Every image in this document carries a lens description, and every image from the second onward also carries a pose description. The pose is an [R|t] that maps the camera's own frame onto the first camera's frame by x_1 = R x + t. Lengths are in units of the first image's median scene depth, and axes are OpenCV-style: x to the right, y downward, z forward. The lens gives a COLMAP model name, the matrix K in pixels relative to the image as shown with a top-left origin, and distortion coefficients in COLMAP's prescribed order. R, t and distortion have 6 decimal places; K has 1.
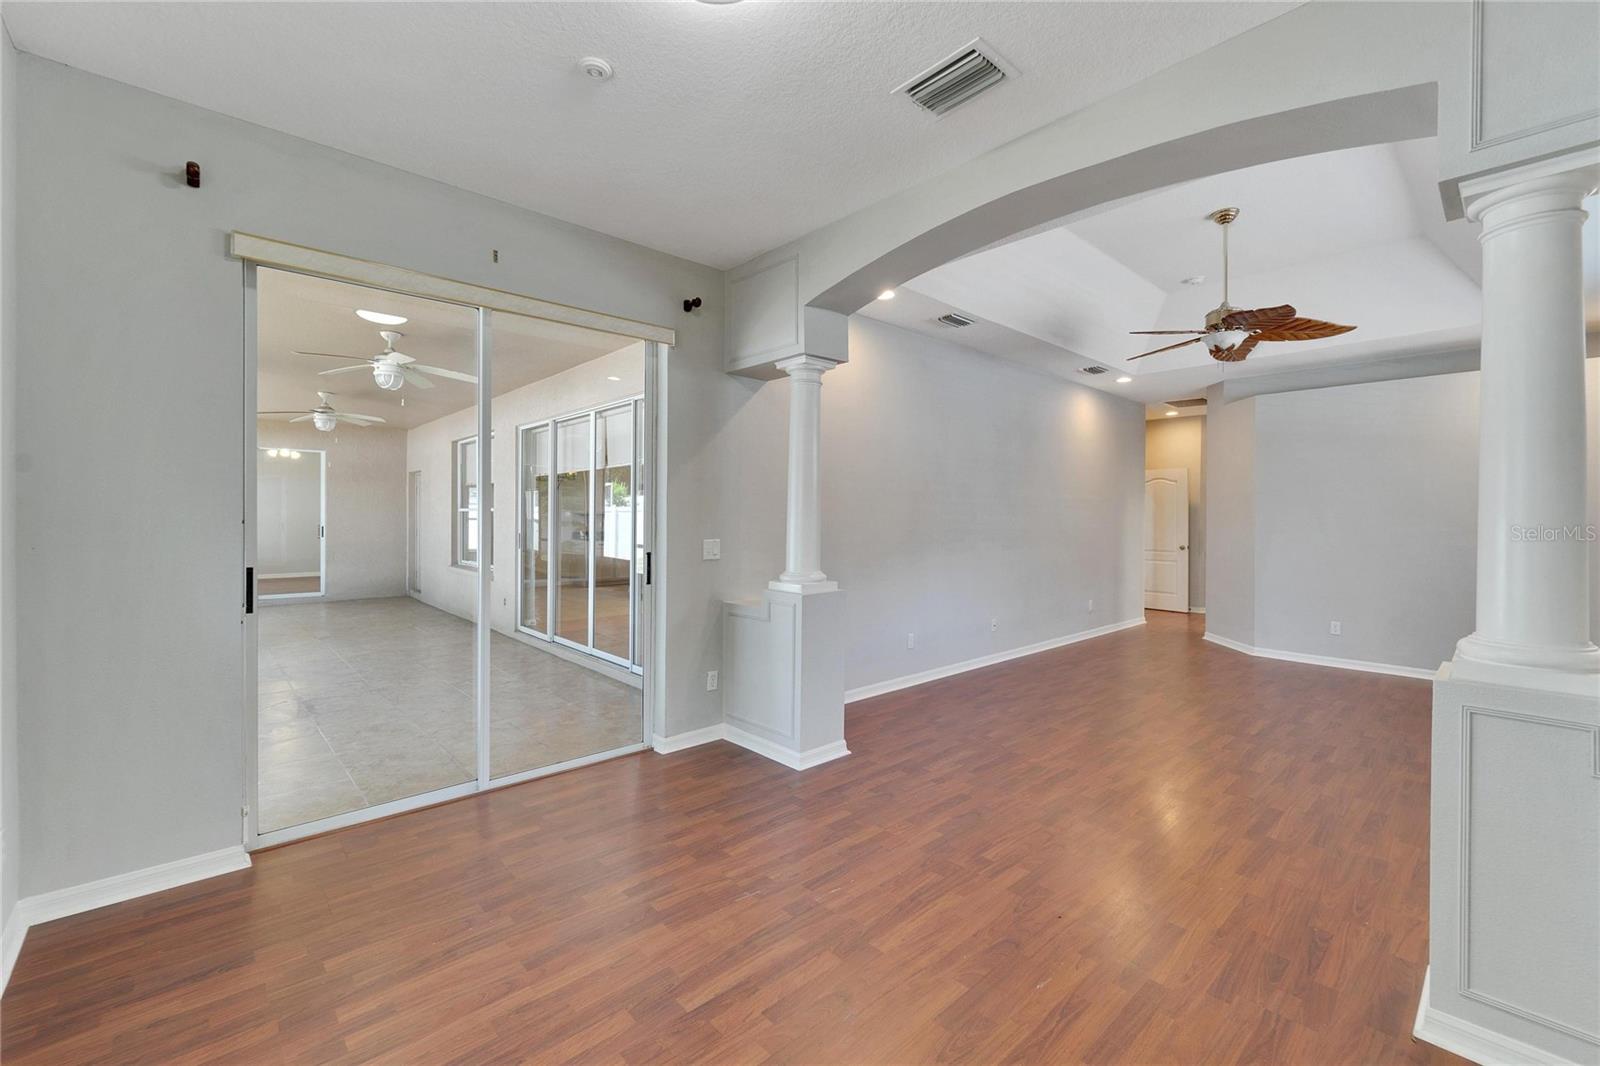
lens RADIAL K [[650.9, 0, 797.8], [0, 650.9, 534.4], [0, 0, 1]] dist [-0.001192, -0.000276]
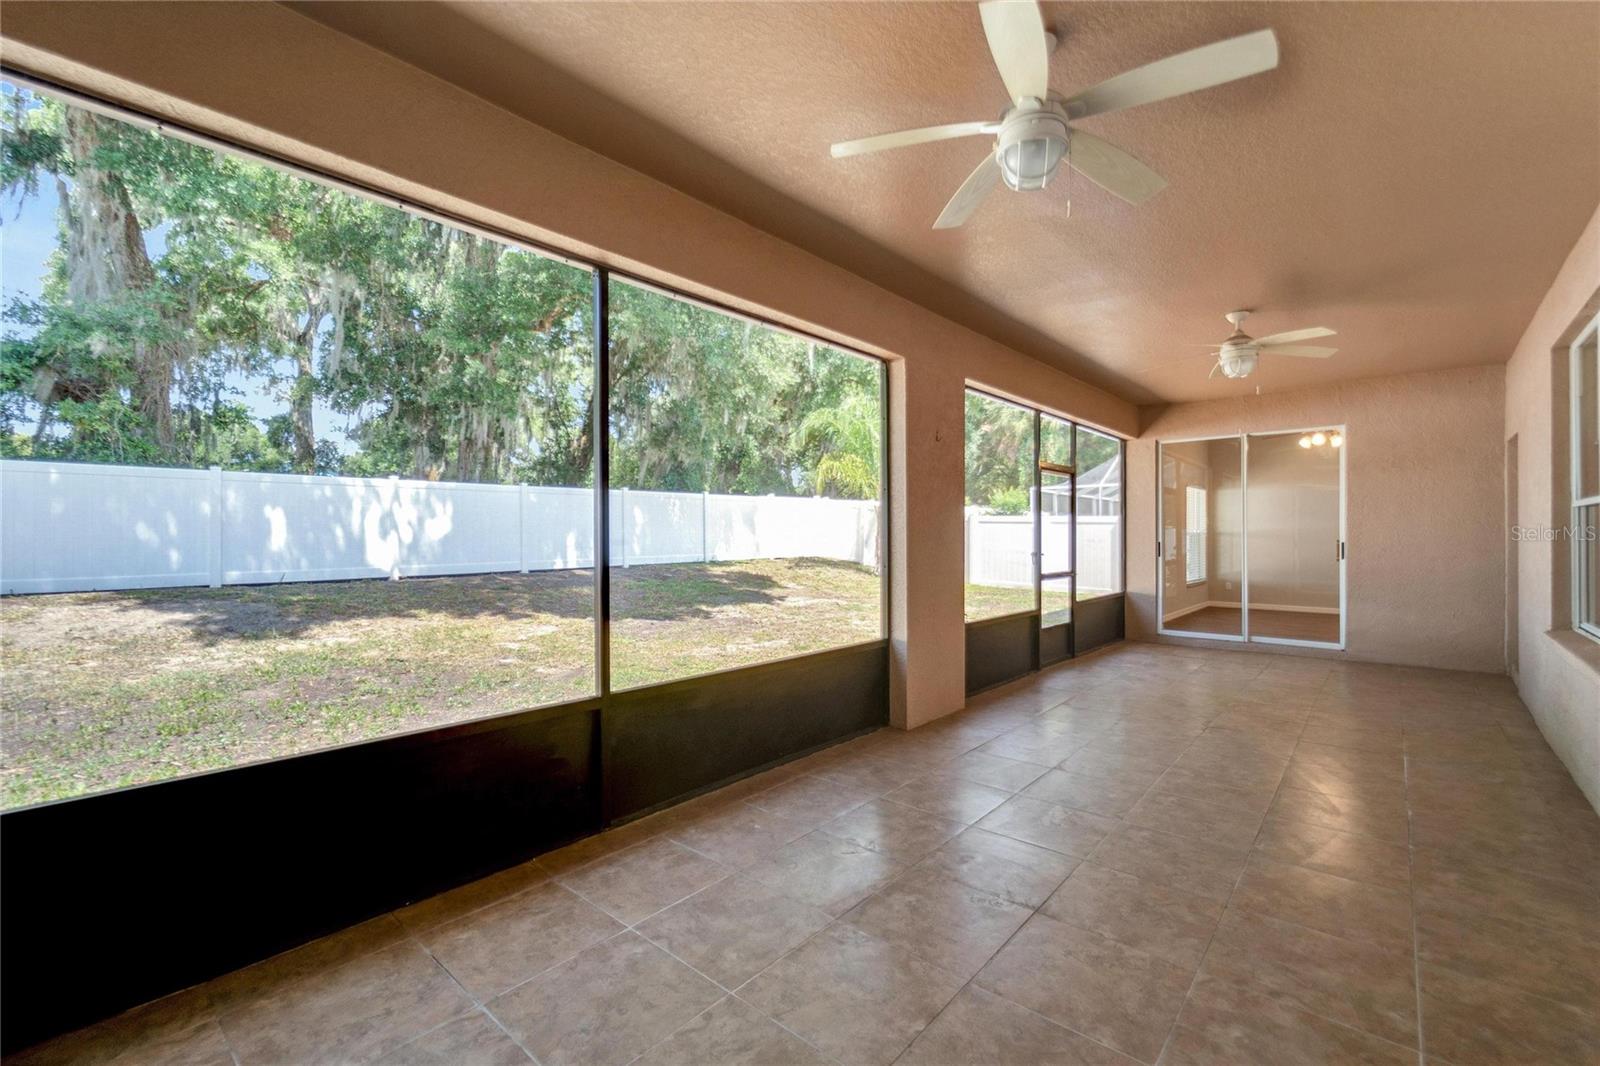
lens RADIAL K [[650.9, 0, 797.8], [0, 650.9, 534.4], [0, 0, 1]] dist [-0.001192, -0.000276]
pose [[0.100518, -0.009134, -0.994893, -0.135836], [-0.015344, 0.999825, -0.010729, -0.005247], [0.994817, 0.016344, 0.100360, 0.389096]]
